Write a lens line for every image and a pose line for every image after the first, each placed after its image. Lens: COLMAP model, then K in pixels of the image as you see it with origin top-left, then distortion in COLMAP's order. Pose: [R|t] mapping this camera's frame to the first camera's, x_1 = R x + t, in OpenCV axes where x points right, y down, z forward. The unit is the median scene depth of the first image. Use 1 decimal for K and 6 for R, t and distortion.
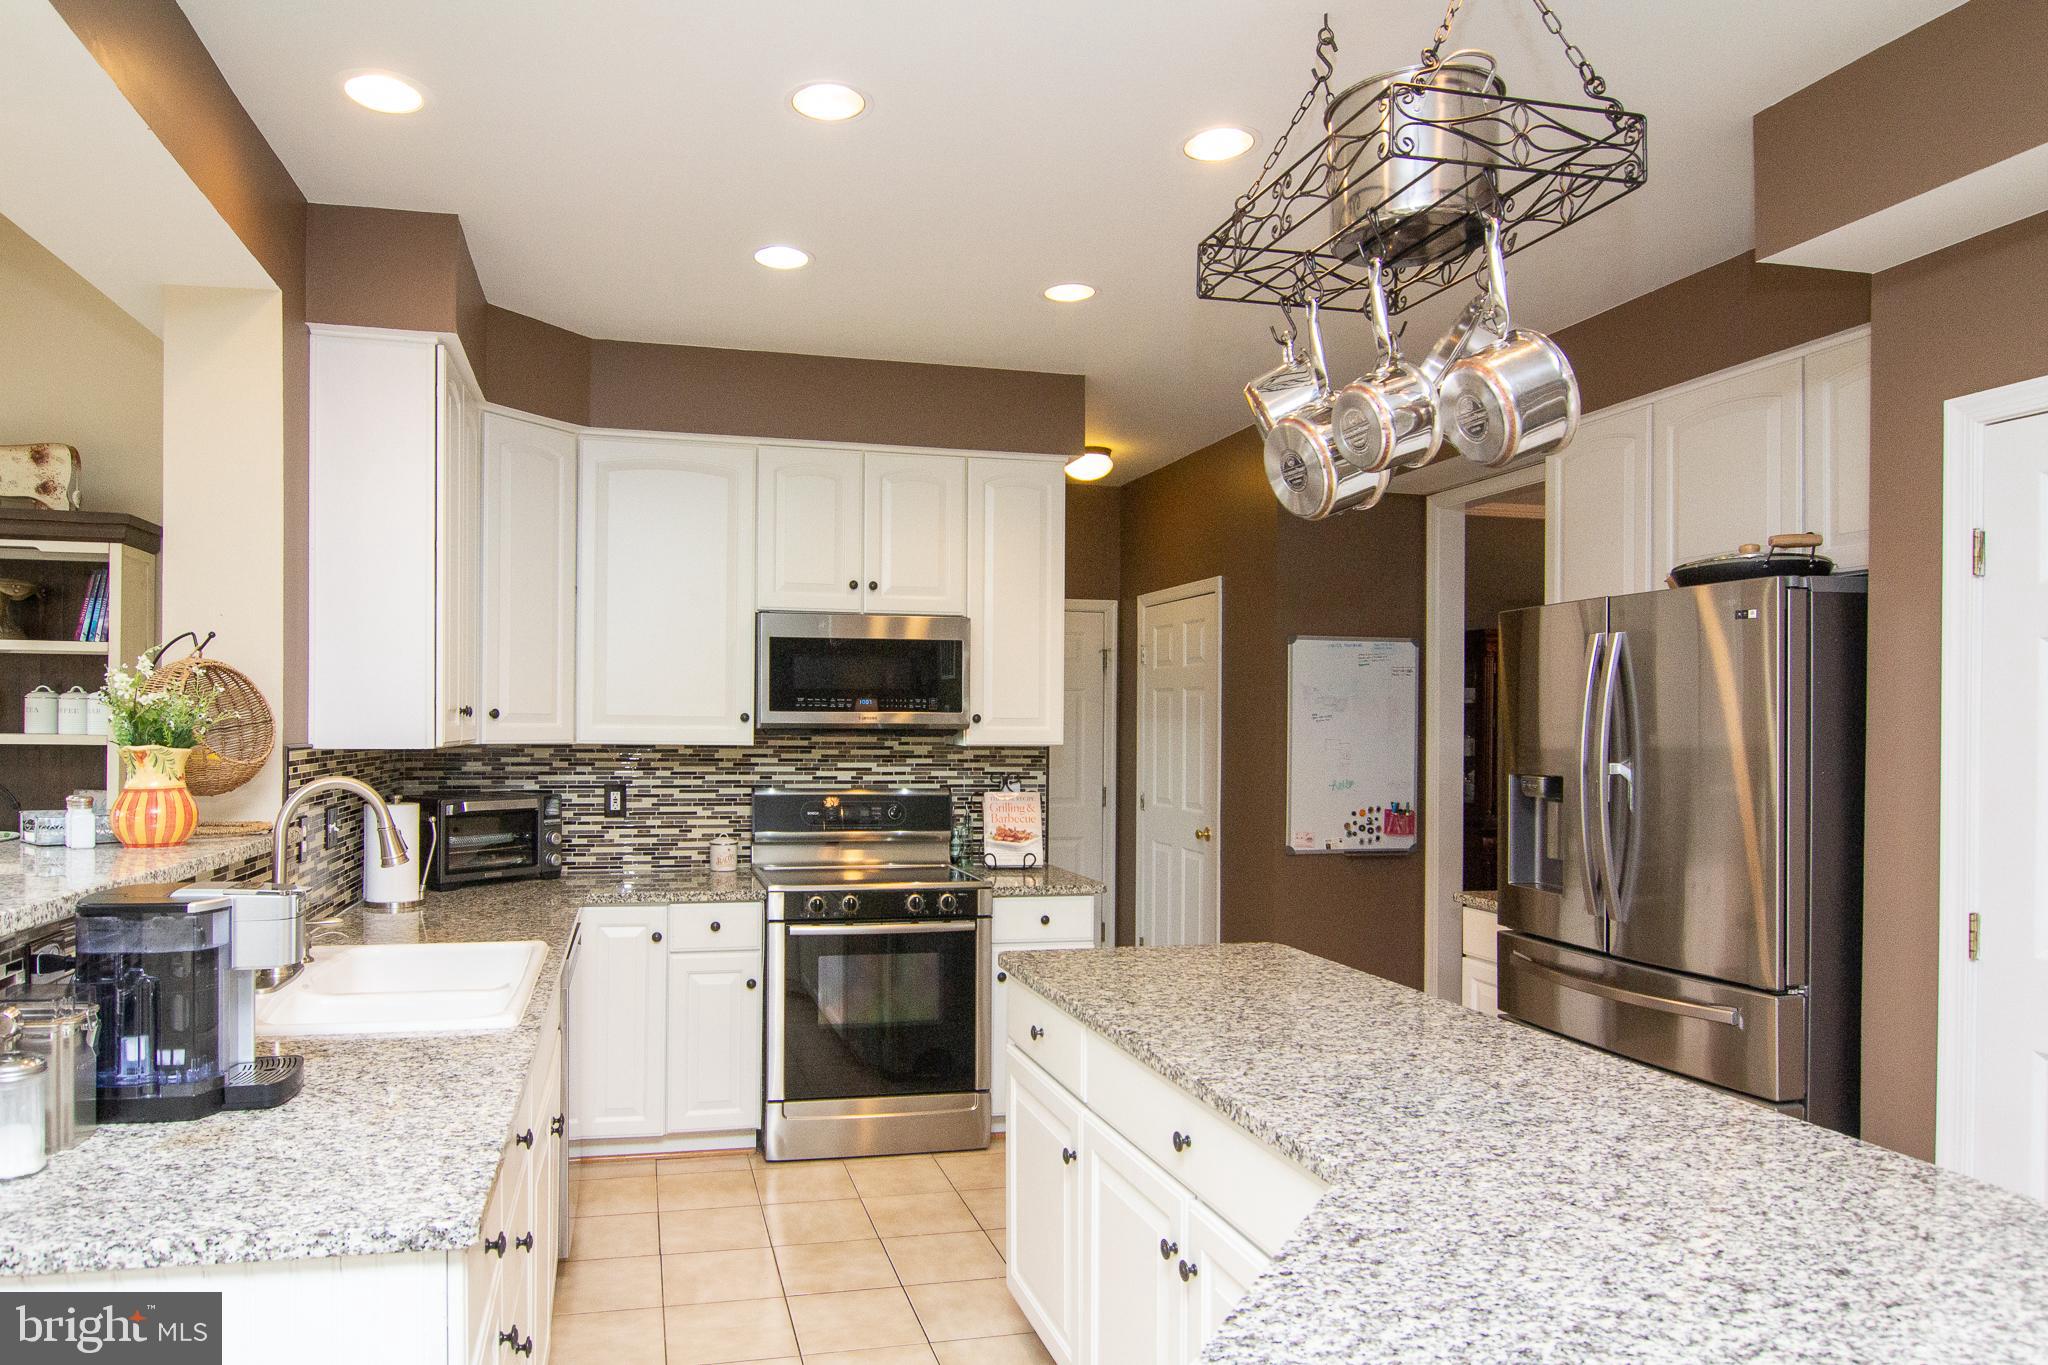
lens RADIAL K [[1249.9, 0, 911.8], [0, 1249.9, 730.3], [0, 0, 1]] dist [-0.011132, -0.007522]
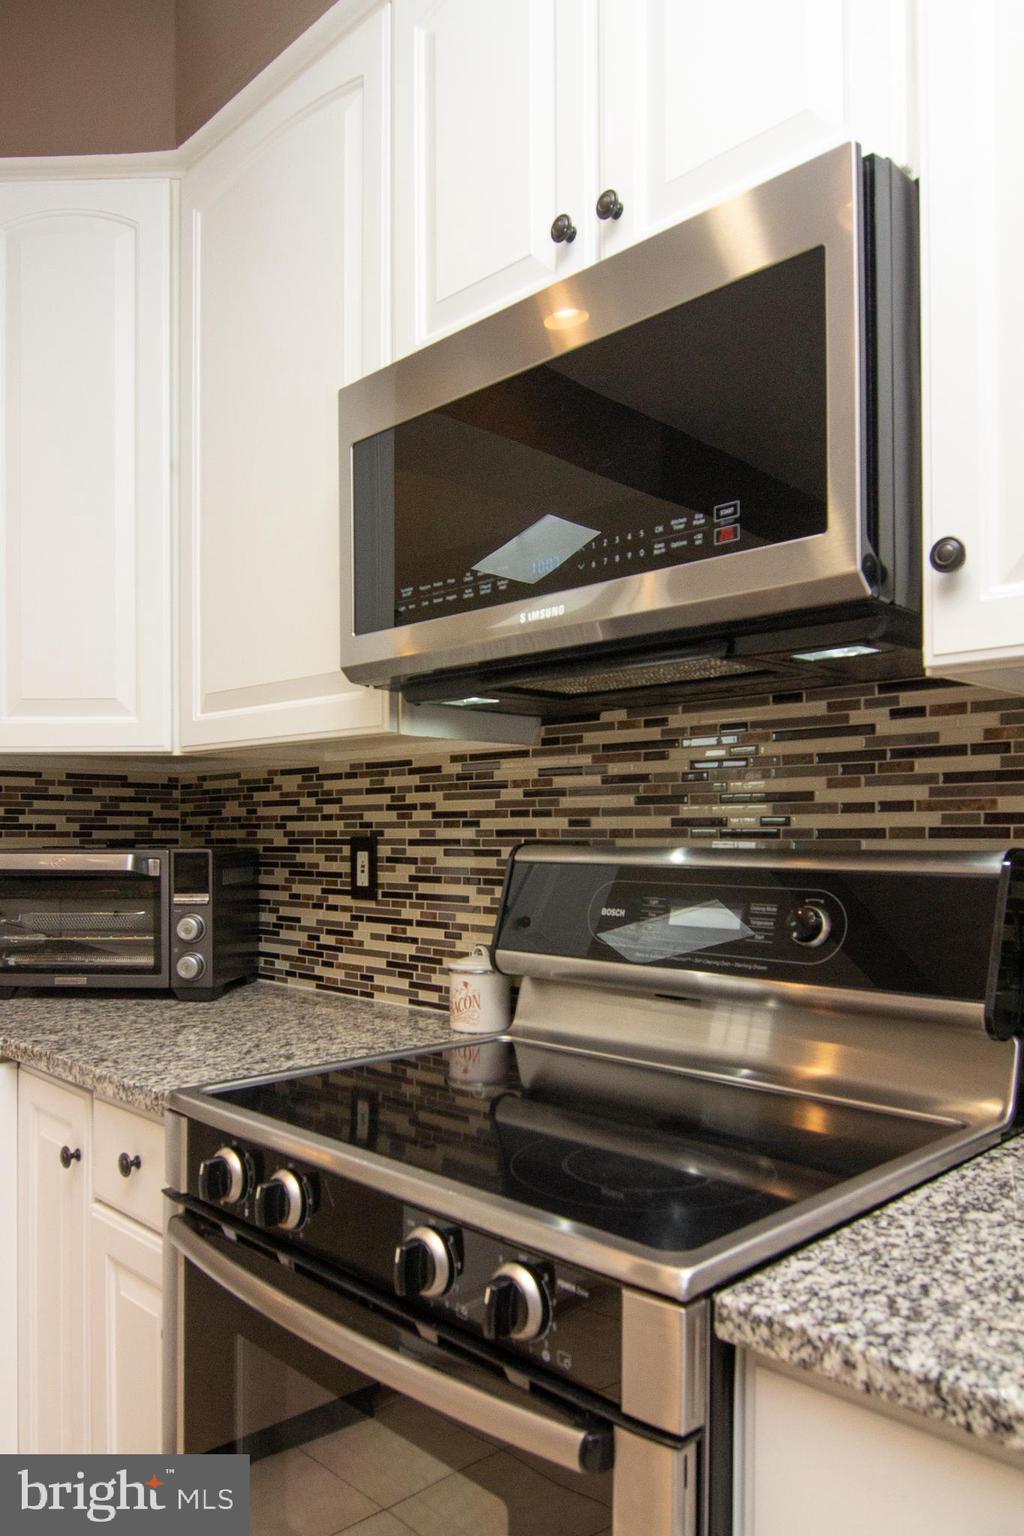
lens RADIAL K [[1099.9, 0, 489.8], [0, 1099.9, 837.7], [0, 0, 1]] dist [0.003819, -0.000881]
pose [[0.521026, -0.007202, -0.853510, 0.188443], [0.000676, 0.999968, -0.008025, 0.047300], [0.853541, 0.003604, 0.521014, 0.804866]]
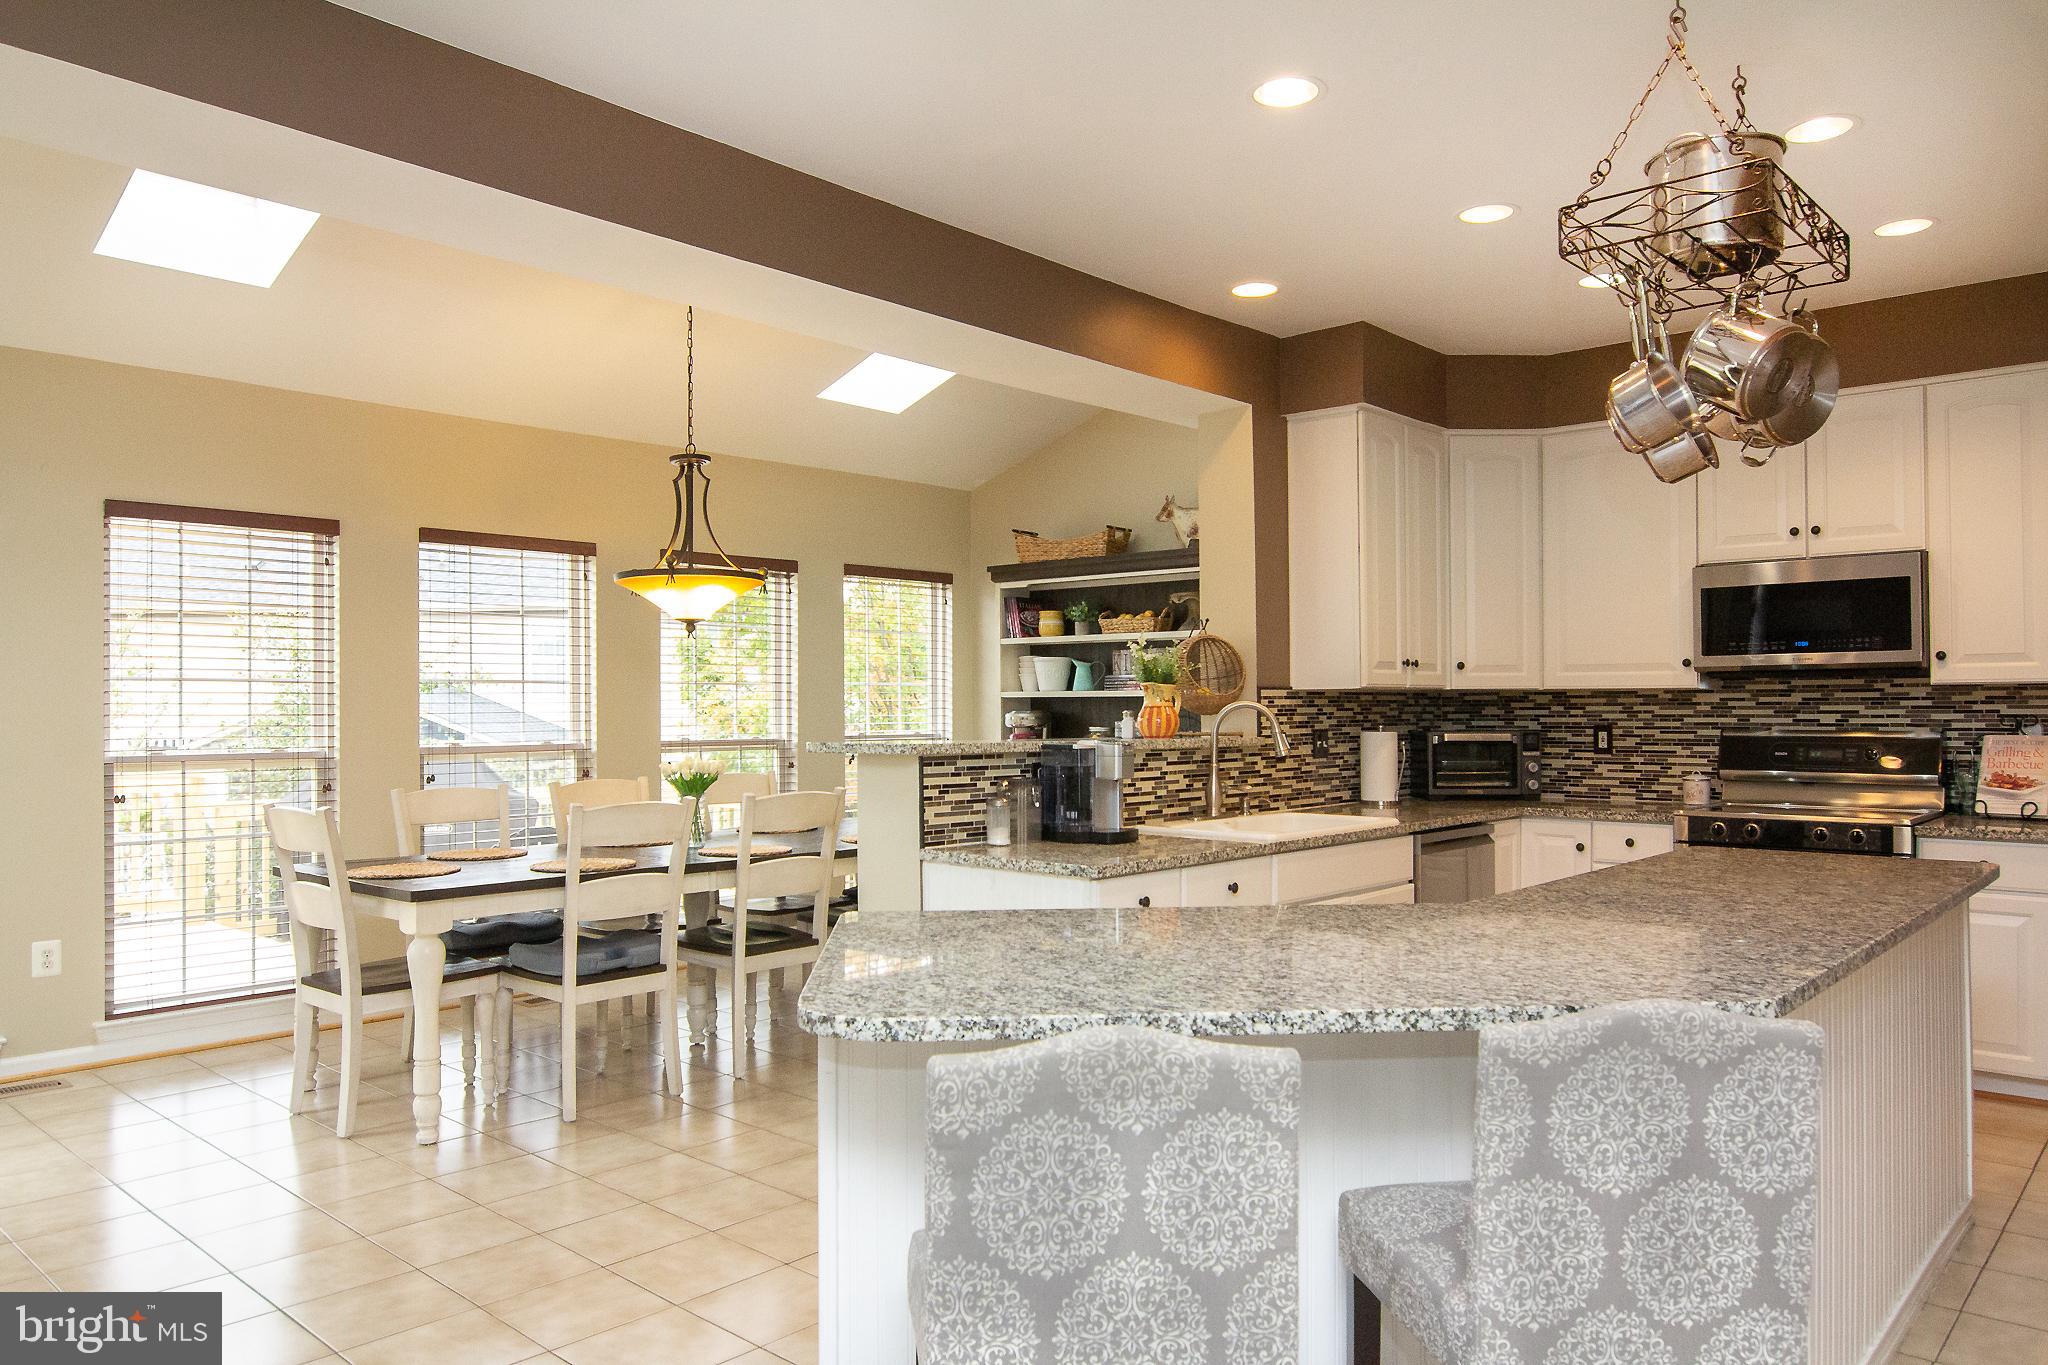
lens RADIAL K [[1433.1, 0, 1029.0], [0, 1433.1, 694.9], [0, 0, 1]] dist [-0.001888, -0.005763]
pose [[0.585681, -0.017863, -0.810345, 0.526374], [0.006526, 0.999829, -0.017323, 0.034686], [0.810516, 0.004857, 0.585697, -0.205554]]
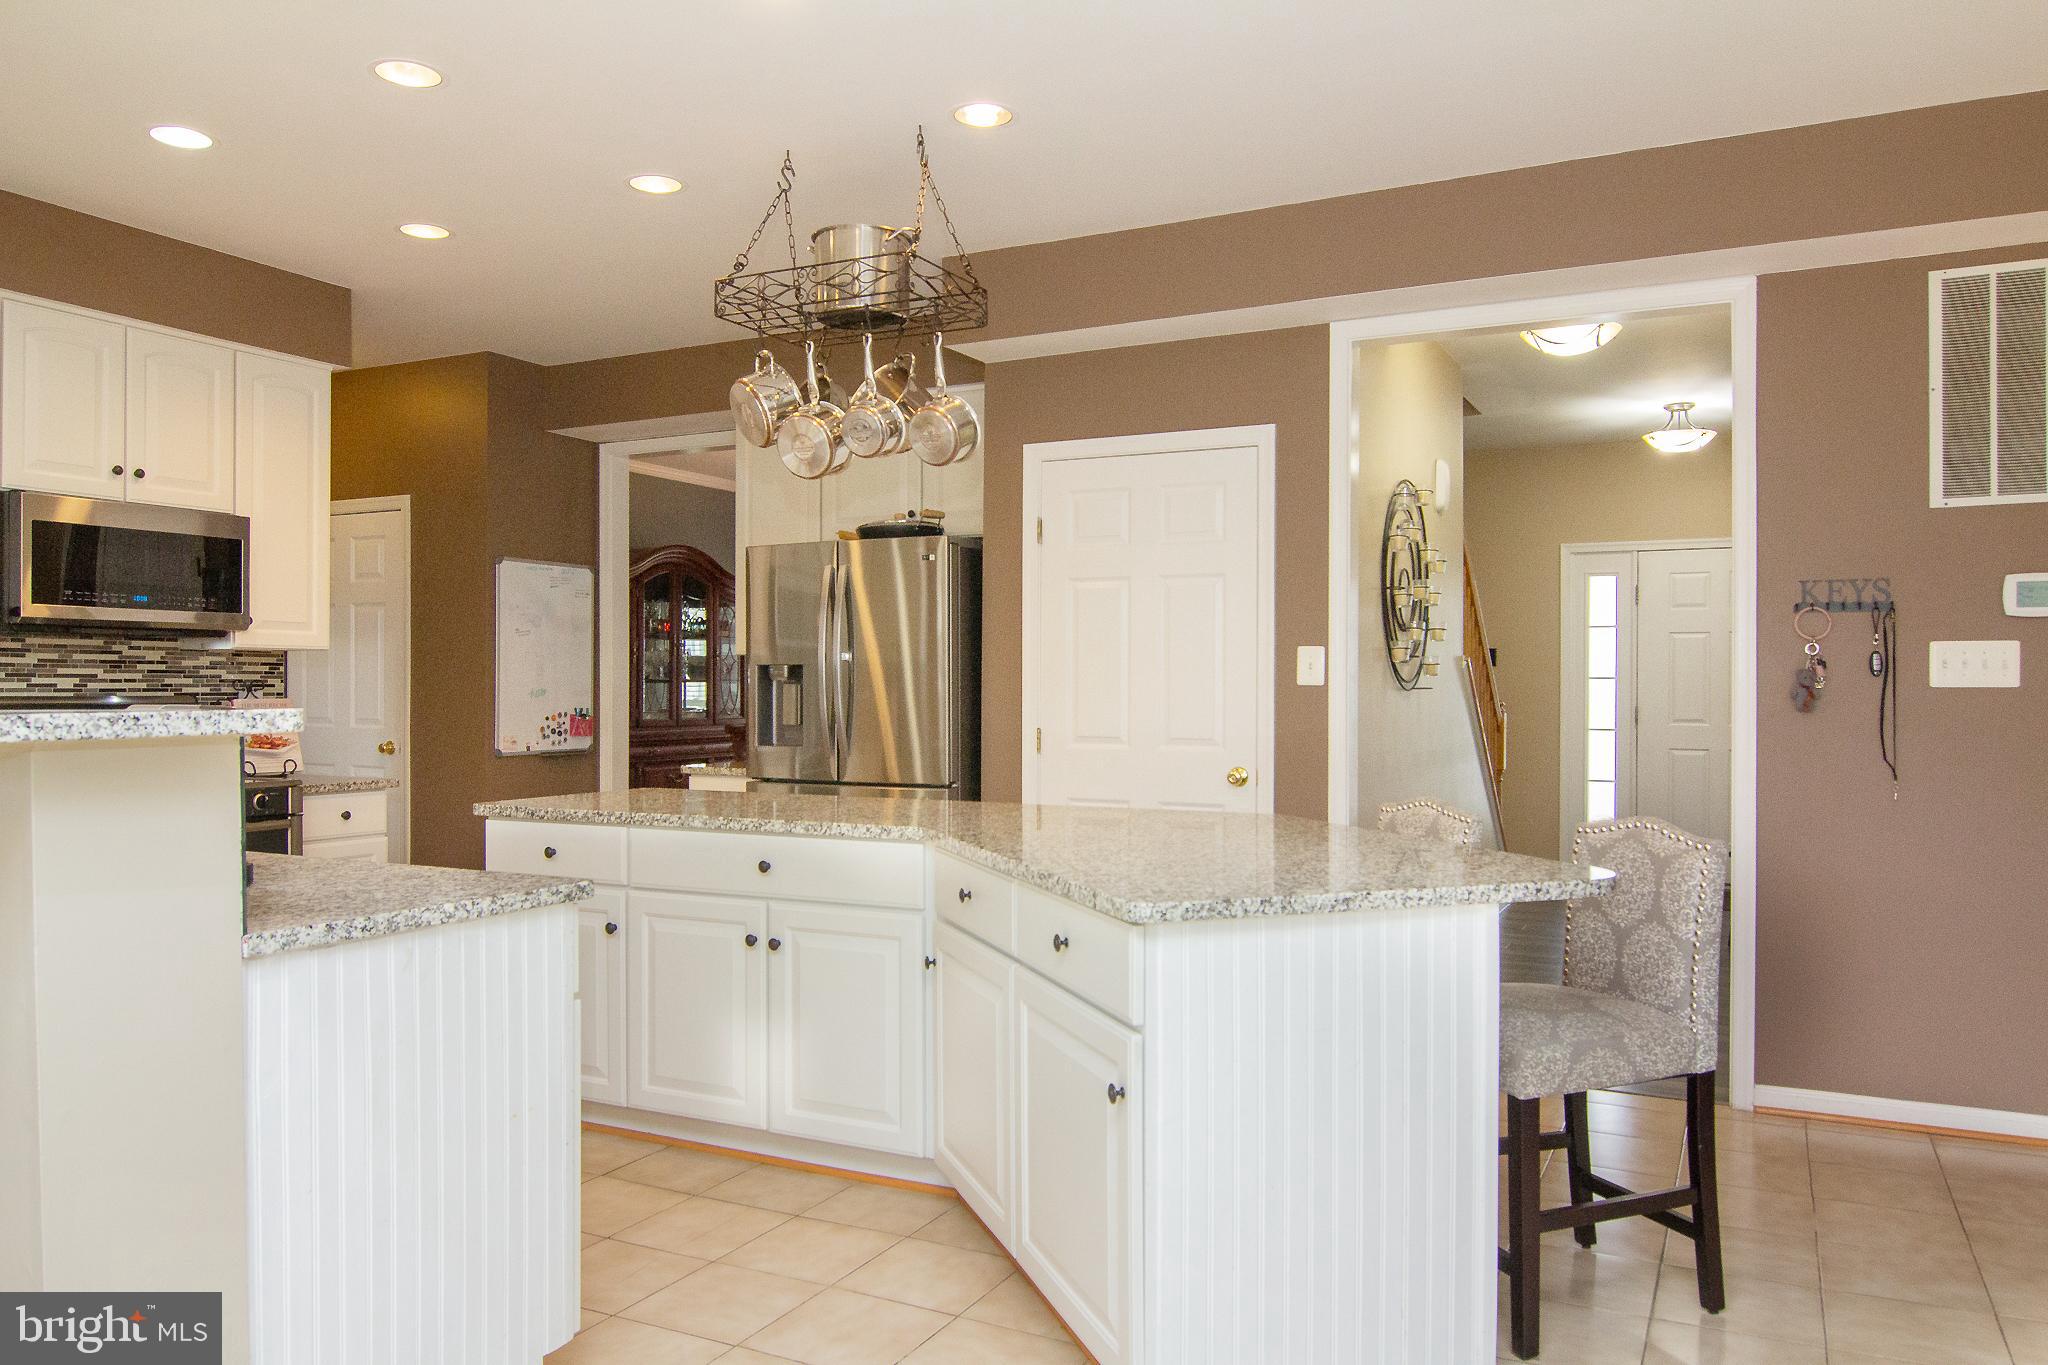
lens RADIAL K [[1433.1, 0, 1027.7], [0, 1433.1, 689.9], [0, 0, 1]] dist [-0.001888, -0.005763]
pose [[0.634807, -0.009243, 0.772615, -0.421907], [0.007891, 0.999954, 0.005479, 0.042920], [-0.772630, 0.002619, 0.634851, -0.176683]]
